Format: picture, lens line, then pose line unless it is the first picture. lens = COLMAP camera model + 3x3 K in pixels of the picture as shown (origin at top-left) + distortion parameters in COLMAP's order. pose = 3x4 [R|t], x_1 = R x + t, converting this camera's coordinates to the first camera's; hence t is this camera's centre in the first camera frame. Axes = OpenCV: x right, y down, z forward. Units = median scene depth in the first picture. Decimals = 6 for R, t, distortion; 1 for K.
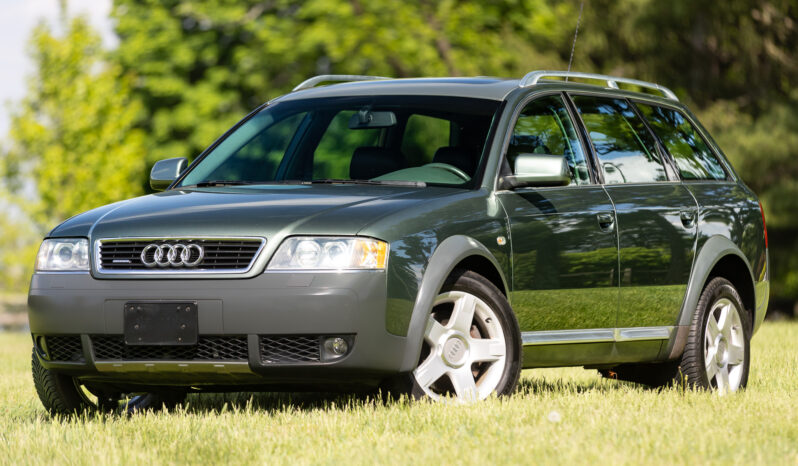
lens RADIAL K [[5163.6, 0, 399.0], [0, 5163.6, 233.0], [0, 0, 1]] dist [0.331107, -6.490803]
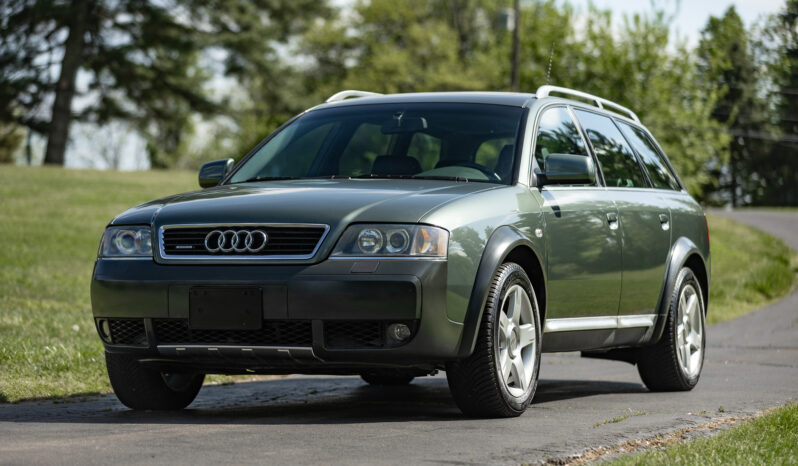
lens RADIAL K [[2549.3, 0, 399.0], [0, 2549.3, 233.0], [0, 0, 1]] dist [-0.082401, 0.169545]
pose [[0.997848, 0.008496, 0.065011, -0.043974], [-0.007524, 0.999857, -0.015175, 0.009922], [-0.065131, 0.014653, 0.997769, 0.492517]]
